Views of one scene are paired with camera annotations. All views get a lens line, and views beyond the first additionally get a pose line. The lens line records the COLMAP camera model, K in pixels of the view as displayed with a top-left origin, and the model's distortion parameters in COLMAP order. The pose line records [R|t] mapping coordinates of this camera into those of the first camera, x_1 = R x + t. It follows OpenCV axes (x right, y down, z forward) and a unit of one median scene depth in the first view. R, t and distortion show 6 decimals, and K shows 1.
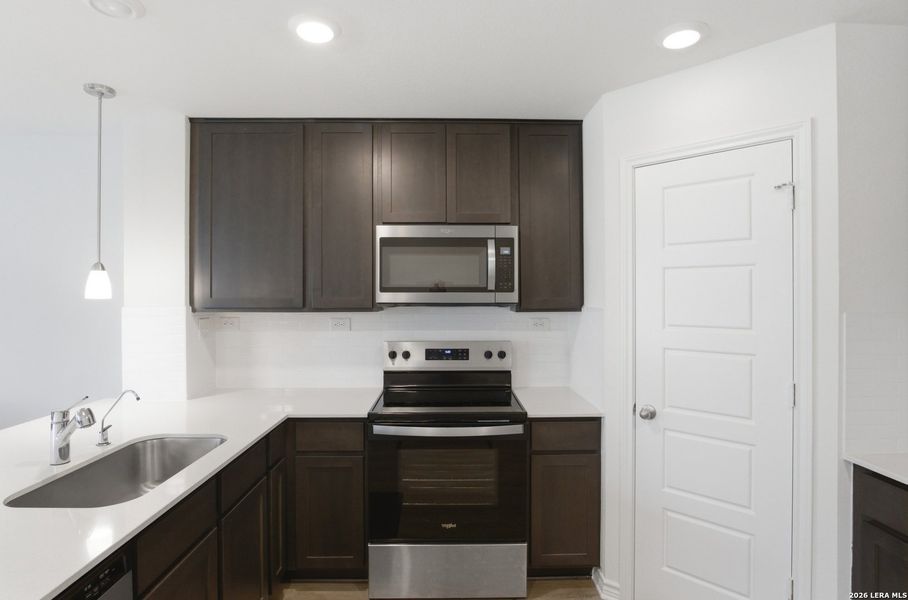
lens RADIAL K [[477.2, 0, 454.3], [0, 477.2, 294.4], [0, 0, 1]] dist [-0.027383, -0.001645]
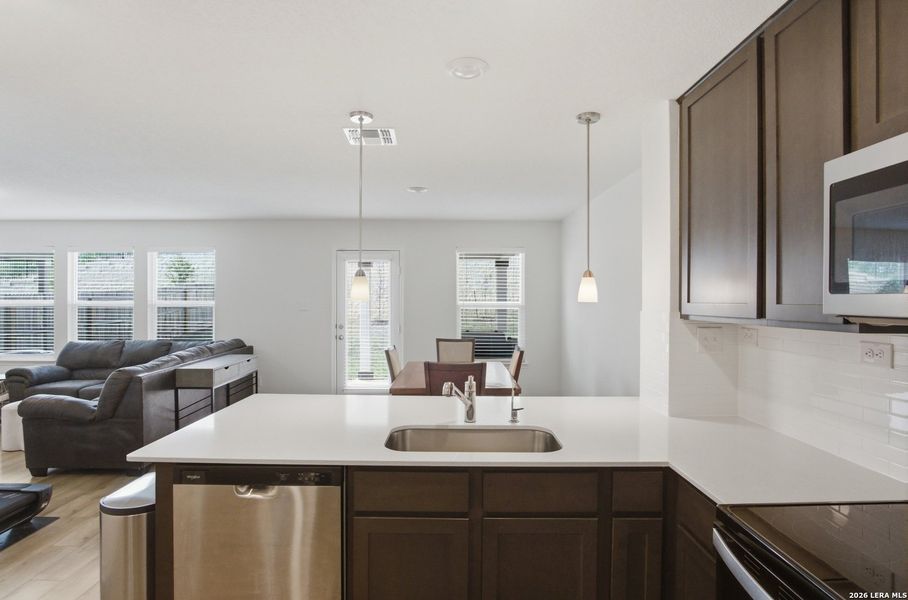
lens RADIAL K [[477.2, 0, 454.2], [0, 477.2, 300.4], [0, 0, 1]] dist [-0.027383, -0.001645]
pose [[-0.035575, 0.004252, -0.999358, 0.340888], [-0.002310, 0.999988, 0.004337, 0.000735], [0.999364, 0.002462, -0.035565, 0.617010]]
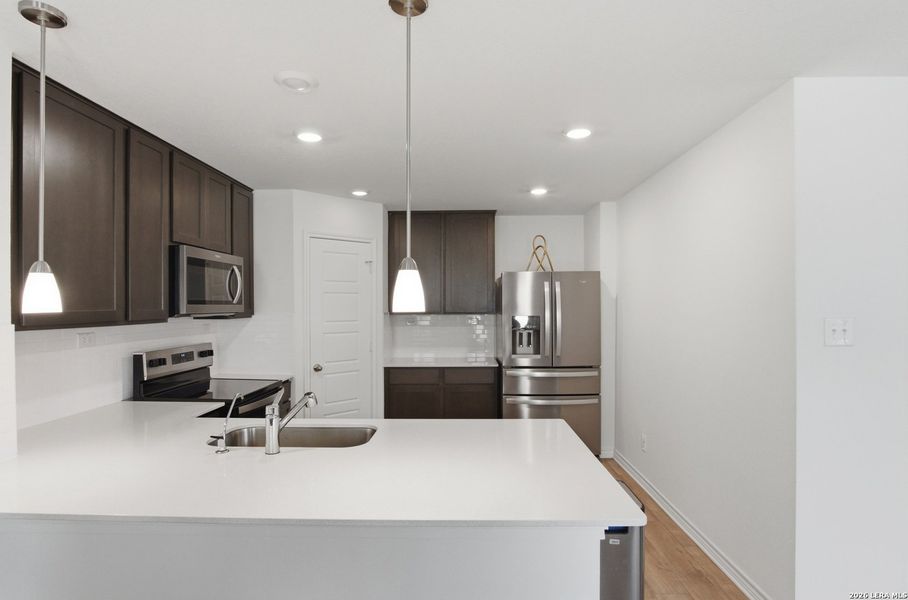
lens RADIAL K [[477.2, 0, 460.7], [0, 477.2, 302.2], [0, 0, 1]] dist [-0.027383, -0.001645]
pose [[0.031636, 0.003109, 0.999495, -1.245496], [0.005044, 0.999982, -0.003270, -0.002881], [-0.999487, 0.005145, 0.031620, 0.306635]]
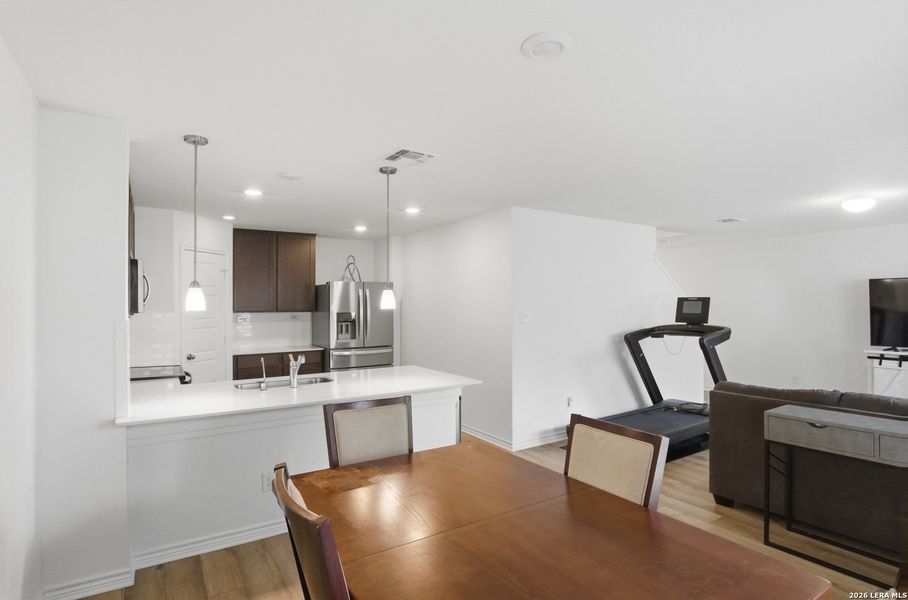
lens RADIAL K [[477.2, 0, 449.4], [0, 477.2, 301.4], [0, 0, 1]] dist [-0.027383, -0.001645]
pose [[-0.528951, 0.002465, 0.848649, -1.872586], [0.004382, 0.999990, -0.000174, -0.012660], [-0.848641, 0.003626, -0.528957, 0.963898]]
